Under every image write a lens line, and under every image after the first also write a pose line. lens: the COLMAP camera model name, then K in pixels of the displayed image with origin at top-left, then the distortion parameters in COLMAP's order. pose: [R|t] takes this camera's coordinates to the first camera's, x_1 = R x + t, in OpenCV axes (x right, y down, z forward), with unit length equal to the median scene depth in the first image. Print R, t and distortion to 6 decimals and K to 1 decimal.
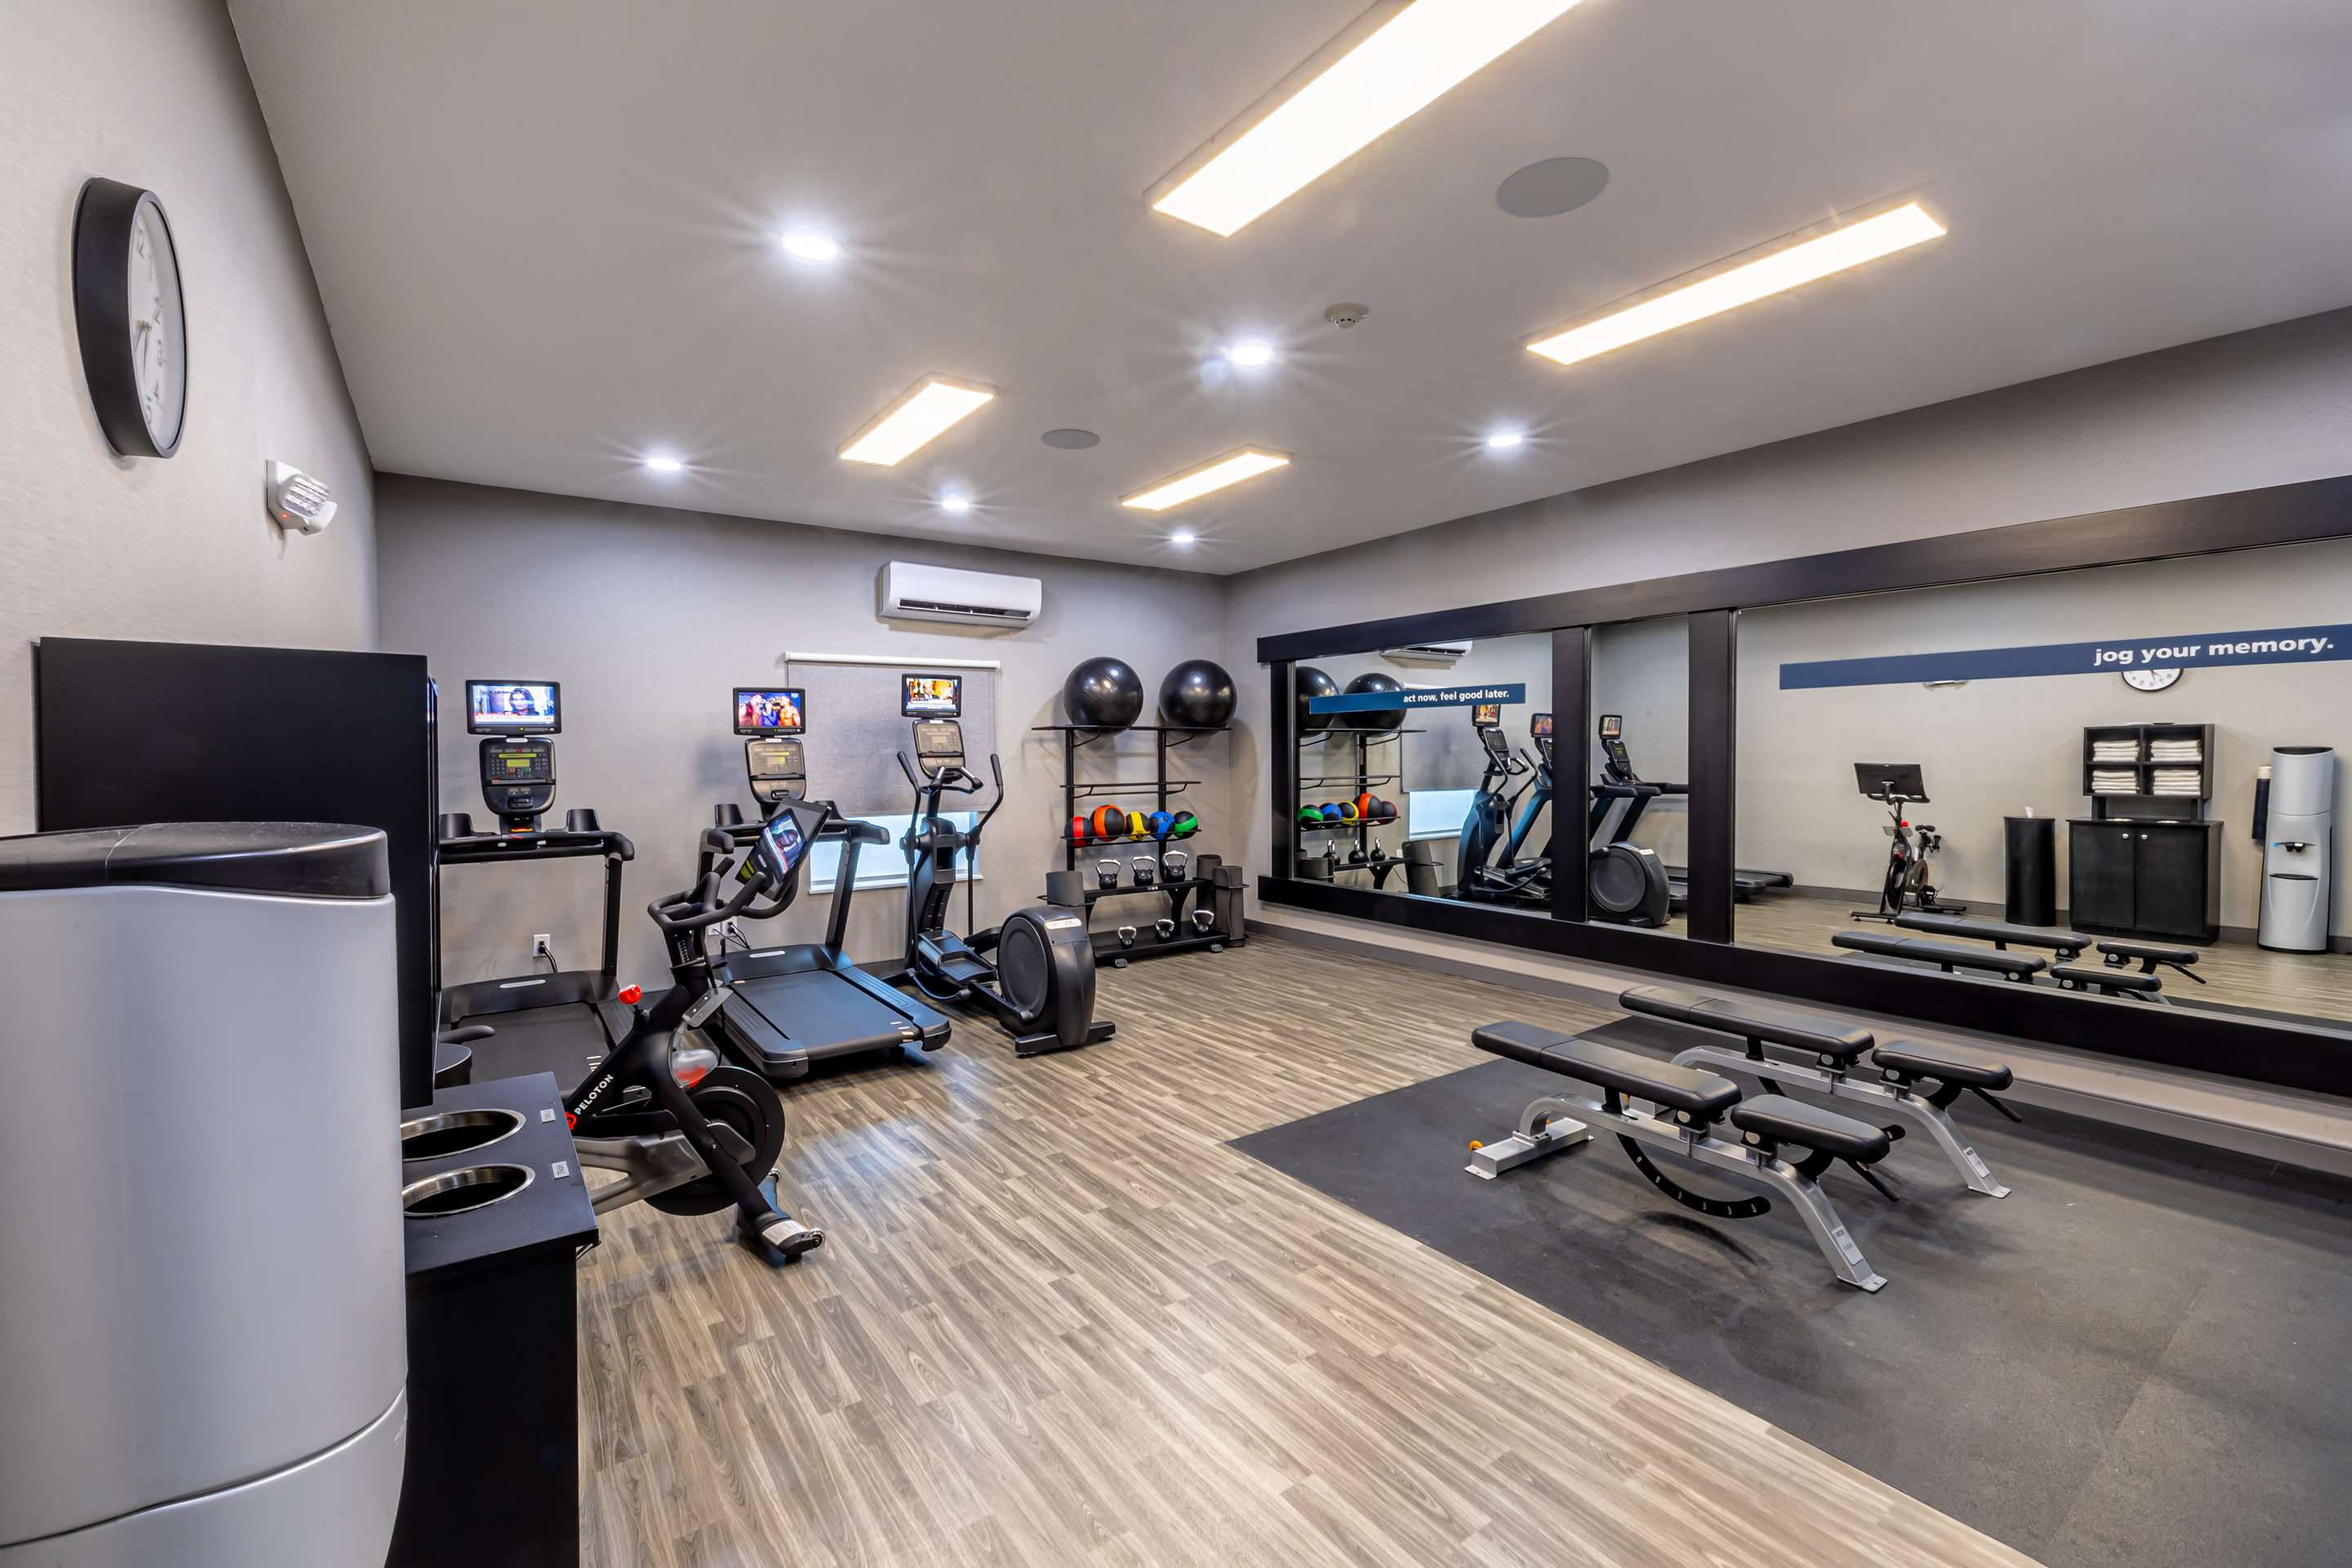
lens RADIAL K [[973.3, 0, 1176.0], [0, 973.3, 784.0], [0, 0, 1]] dist [-0.000515, 0.000109]
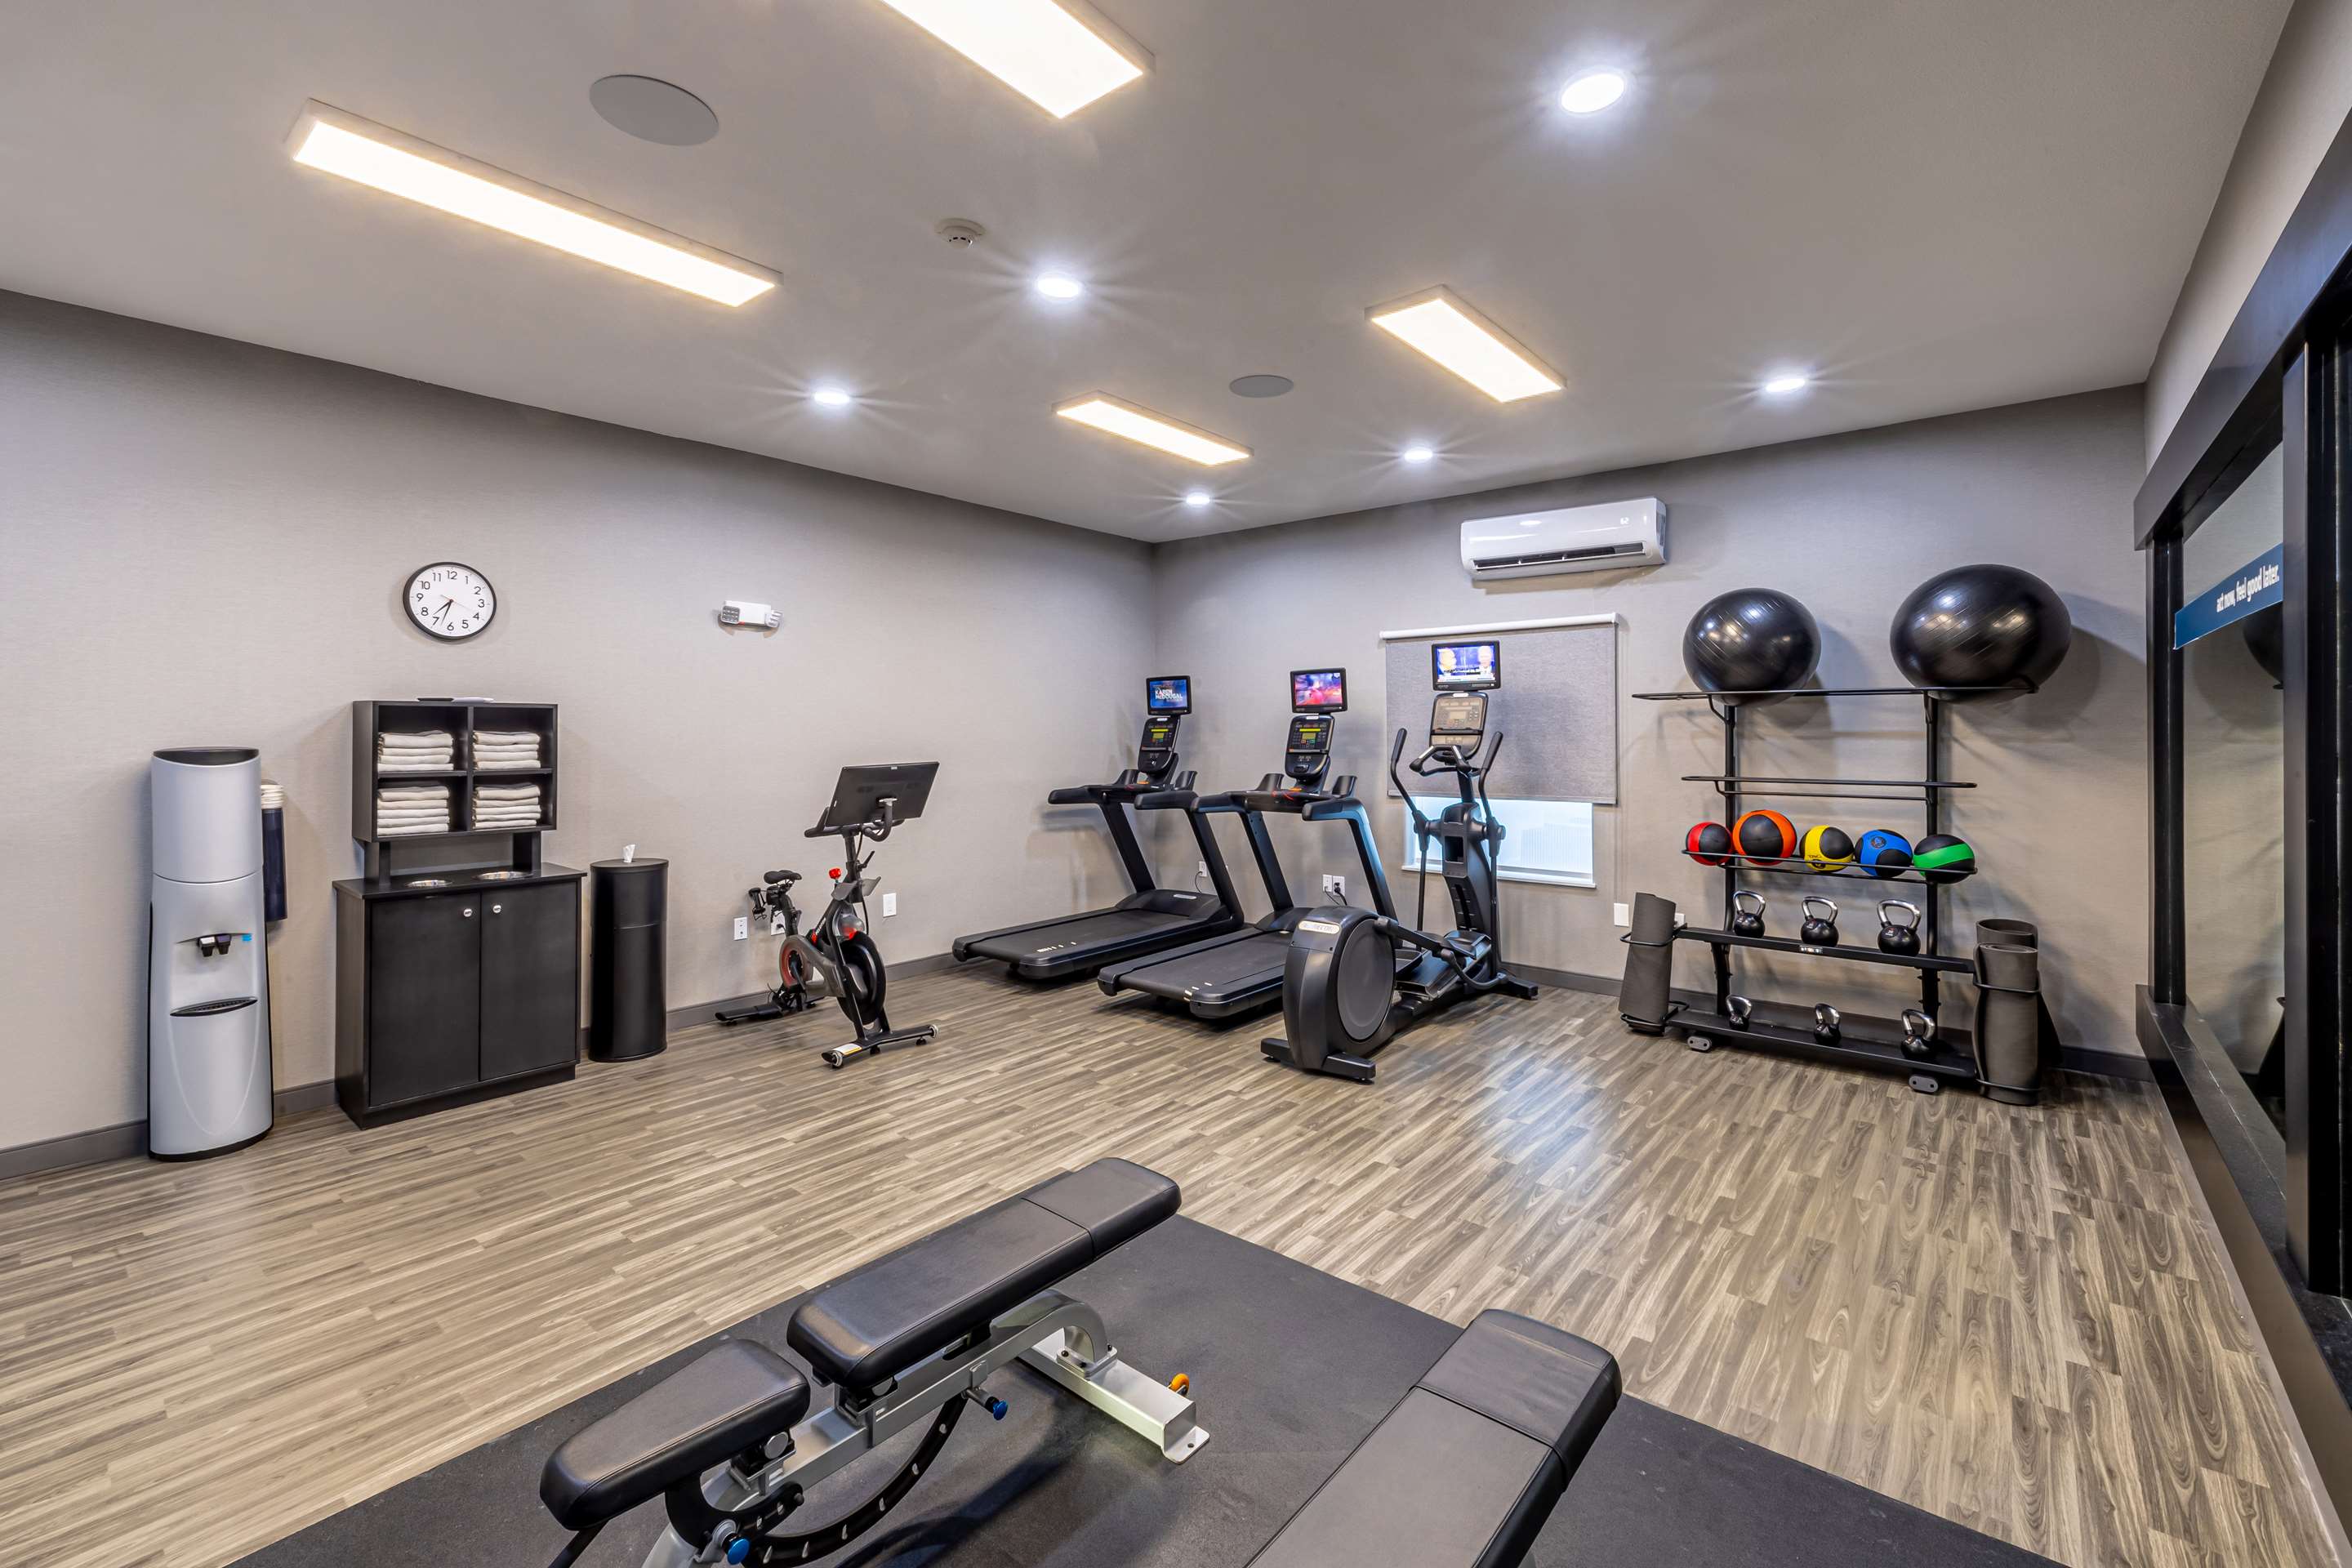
lens RADIAL K [[1015.4, 0, 1162.6], [0, 1015.4, 714.4], [0, 0, 1]] dist [0.007581, 0.000142]
pose [[0.240390, -0.010010, -0.970625, 0.591620], [-0.032144, 0.999316, -0.018267, -0.020547], [0.970144, 0.035590, 0.239904, 0.512815]]
